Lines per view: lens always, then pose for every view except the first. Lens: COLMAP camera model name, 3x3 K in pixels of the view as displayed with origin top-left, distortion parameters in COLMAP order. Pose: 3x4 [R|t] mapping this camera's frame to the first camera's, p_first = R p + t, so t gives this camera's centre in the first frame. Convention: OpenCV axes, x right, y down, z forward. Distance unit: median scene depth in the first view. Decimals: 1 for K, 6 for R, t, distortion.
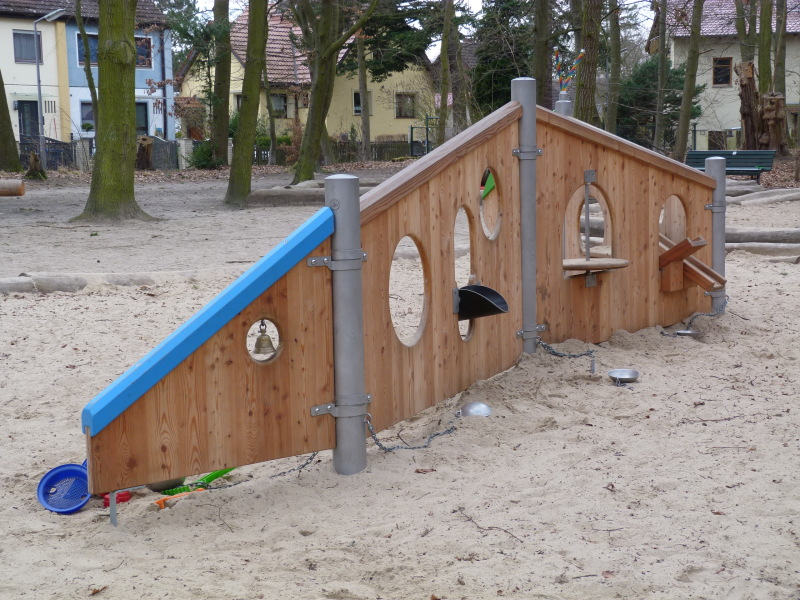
lens RADIAL K [[1356.4, 0, 400.0], [0, 1356.4, 300.0], [0, 0, 1]] dist [0.043961, 0.149116]
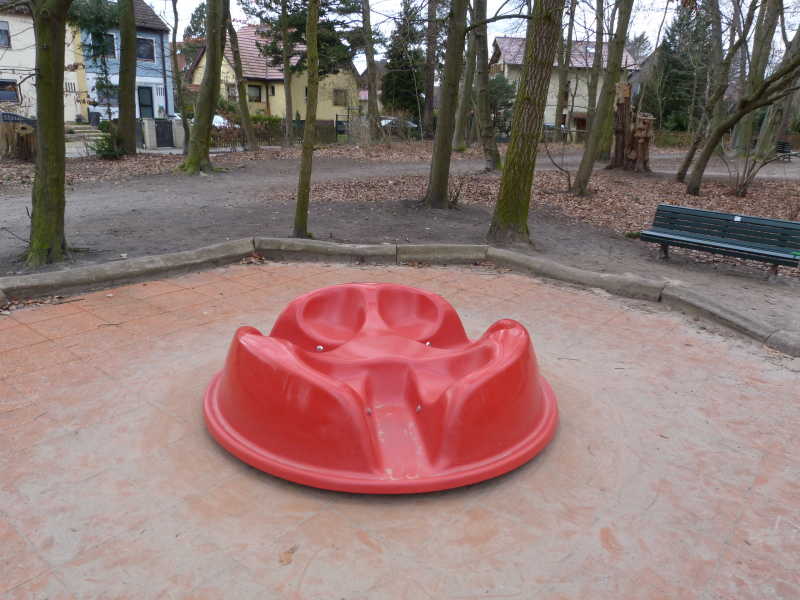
lens RADIAL K [[568.6, 0, 400.0], [0, 568.6, 300.0], [0, 0, 1]] dist [-0.033092, 0.002583]
pose [[0.995584, 0.029443, 0.089138, 0.023914], [-0.046950, 0.978422, 0.201210, -0.052860], [-0.081290, -0.204506, 0.975484, 0.330580]]
